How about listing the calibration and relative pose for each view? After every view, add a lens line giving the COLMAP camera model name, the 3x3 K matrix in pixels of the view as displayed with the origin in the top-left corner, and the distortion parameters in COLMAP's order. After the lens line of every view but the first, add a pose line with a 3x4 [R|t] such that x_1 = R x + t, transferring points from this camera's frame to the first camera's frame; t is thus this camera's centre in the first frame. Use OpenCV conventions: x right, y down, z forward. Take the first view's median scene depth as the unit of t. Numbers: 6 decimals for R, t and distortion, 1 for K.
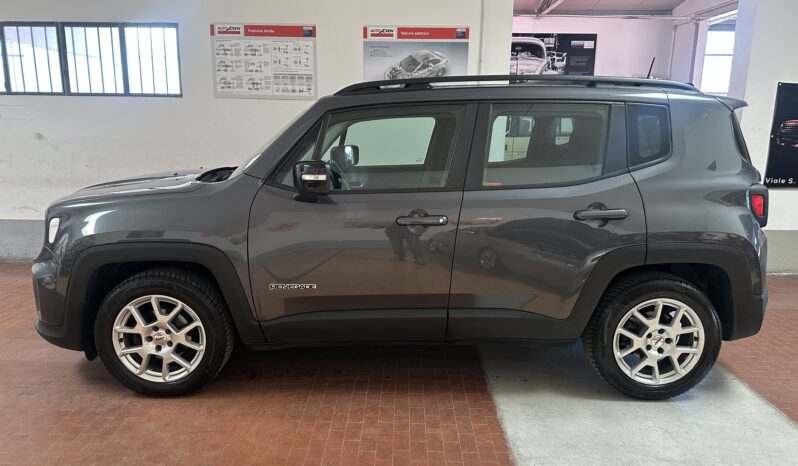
lens RADIAL K [[564.6, 0, 399.0], [0, 564.6, 233.0], [0, 0, 1]] dist [0.098869, -0.153020]
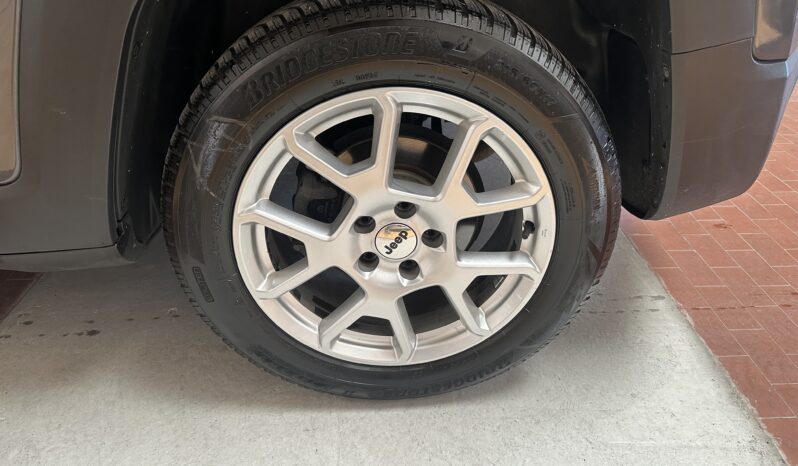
lens RADIAL K [[564.6, 0, 399.0], [0, 564.6, 233.0], [0, 0, 1]] dist [0.098869, -0.153020]
pose [[0.998891, -0.028587, 0.037417, 0.441974], [0.014122, 0.939916, 0.341113, 0.088304], [-0.044921, -0.340206, 0.939277, 0.734041]]
